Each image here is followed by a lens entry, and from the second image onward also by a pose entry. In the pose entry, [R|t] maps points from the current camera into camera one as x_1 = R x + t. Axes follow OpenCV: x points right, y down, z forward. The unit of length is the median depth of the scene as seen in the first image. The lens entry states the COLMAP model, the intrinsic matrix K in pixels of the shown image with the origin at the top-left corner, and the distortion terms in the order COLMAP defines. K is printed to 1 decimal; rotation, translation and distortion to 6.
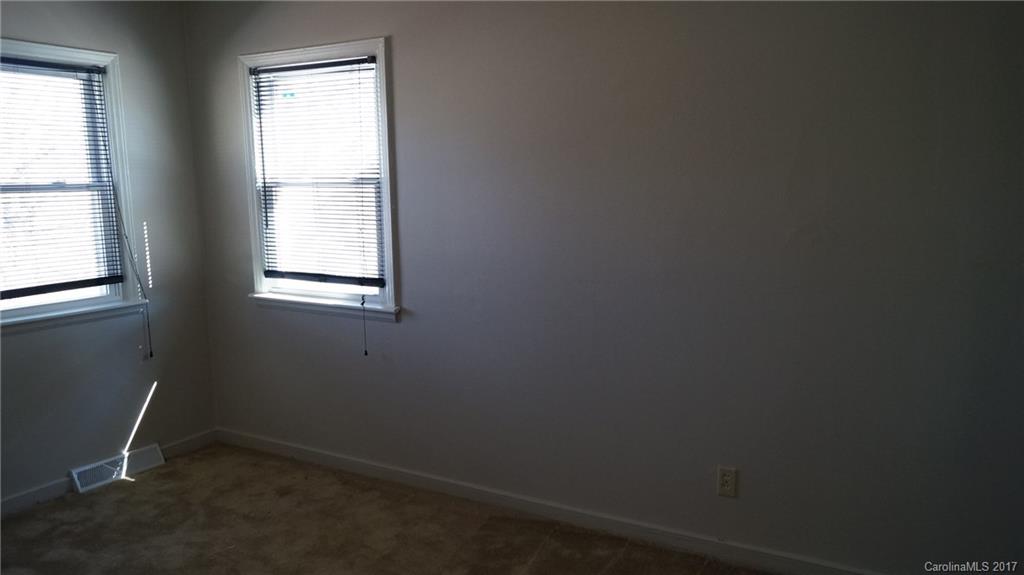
lens RADIAL K [[694.4, 0, 512.0], [0, 694.4, 287.5], [0, 0, 1]] dist [0.001332, 0.000779]
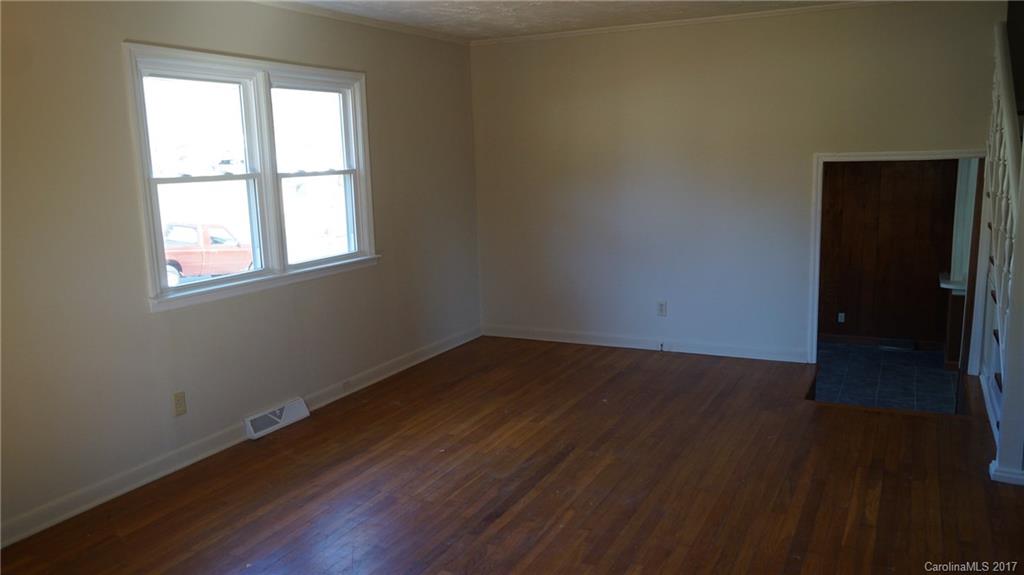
lens RADIAL K [[792.6, 0, 512.2], [0, 792.6, 296.8], [0, 0, 1]] dist [-0.001860, 0.000645]
pose [[0.999154, -0.035442, -0.020861, -0.147548], [0.035845, 0.999171, 0.019291, 0.048239], [0.020160, -0.020023, 0.999596, -0.324574]]
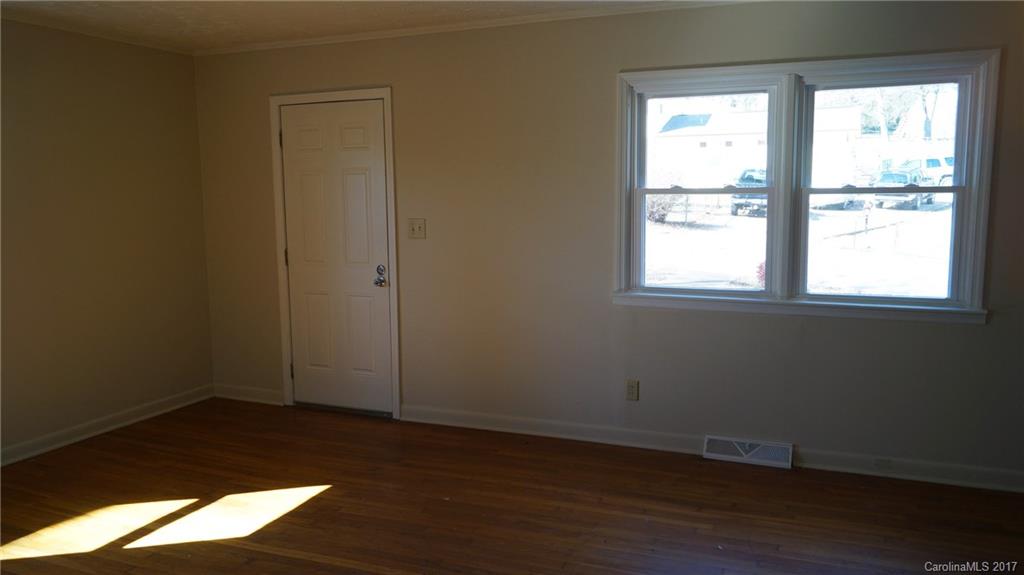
lens RADIAL K [[792.6, 0, 512.2], [0, 792.6, 296.8], [0, 0, 1]] dist [-0.001860, 0.000645]
pose [[0.055537, 0.132546, -0.989620, 0.621598], [-0.143395, 0.981934, 0.123469, -0.078136], [0.988106, 0.135049, 0.073540, 0.549379]]
